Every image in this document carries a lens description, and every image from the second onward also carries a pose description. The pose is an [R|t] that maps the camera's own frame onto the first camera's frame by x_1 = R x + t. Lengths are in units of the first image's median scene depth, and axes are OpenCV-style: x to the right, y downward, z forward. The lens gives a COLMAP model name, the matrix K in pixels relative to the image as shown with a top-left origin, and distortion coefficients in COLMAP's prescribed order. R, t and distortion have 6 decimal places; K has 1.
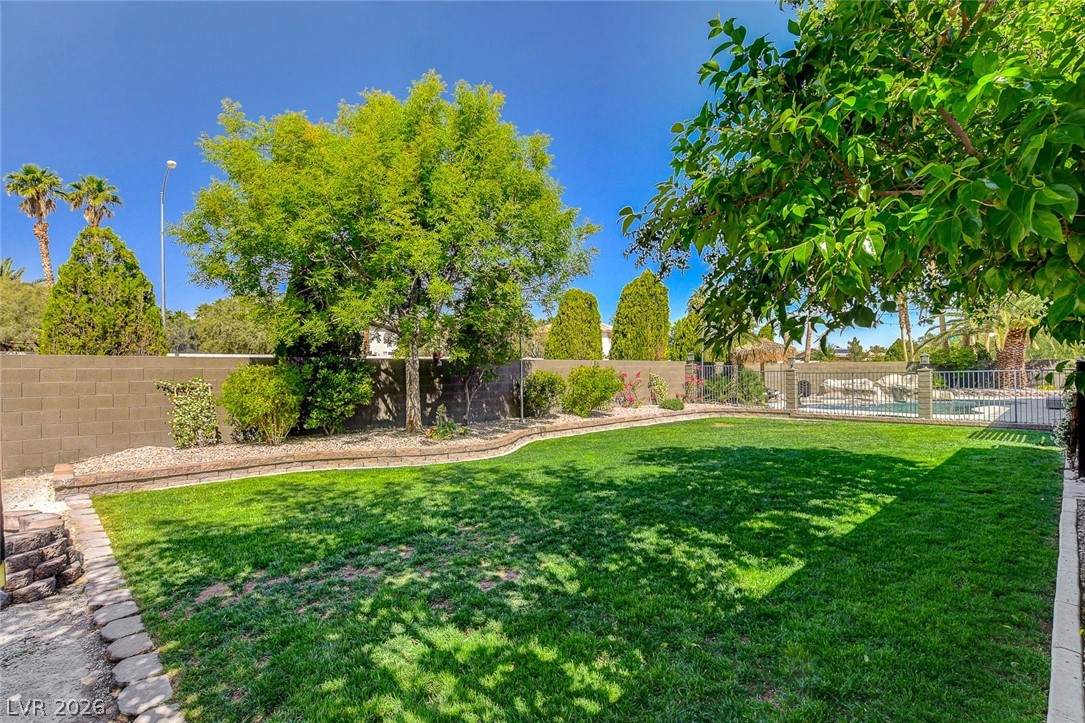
lens RADIAL K [[520.8, 0, 543.0], [0, 520.8, 362.3], [0, 0, 1]] dist [-0.017935, 0.000663]
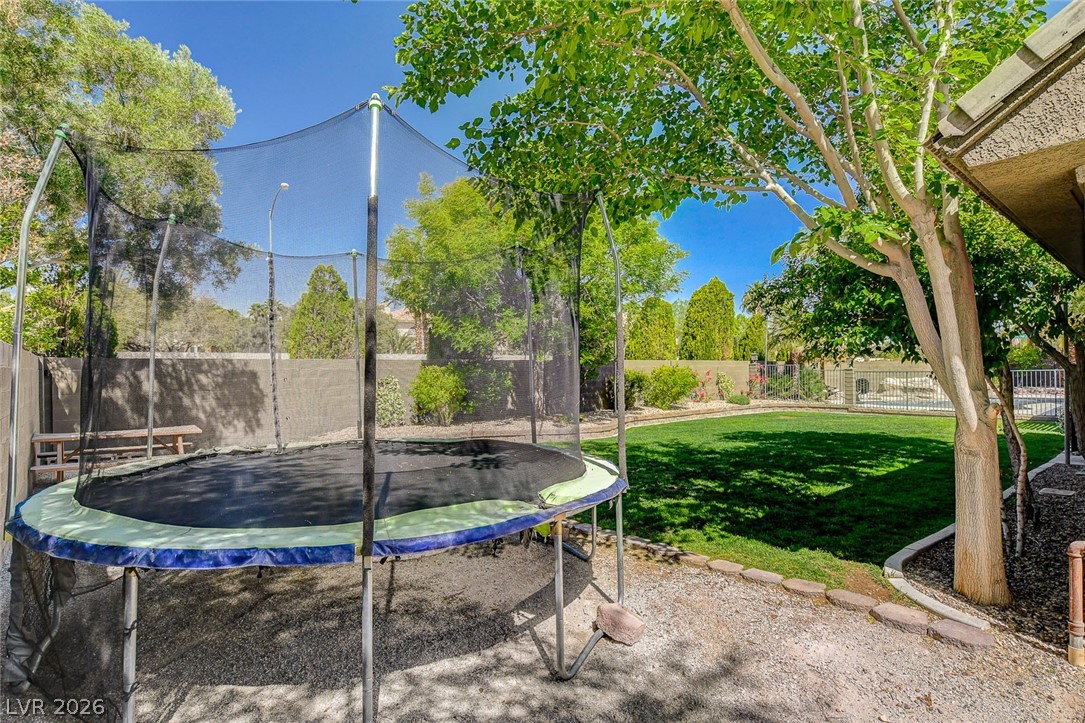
lens RADIAL K [[559.3, 0, 541.6], [0, 559.3, 367.8], [0, 0, 1]] dist [-0.000417, -0.000230]
pose [[0.998040, 0.000910, -0.062573, -0.112336], [0.000090, 0.999872, 0.015980, -0.007730], [0.062580, -0.015955, 0.997912, -0.252621]]
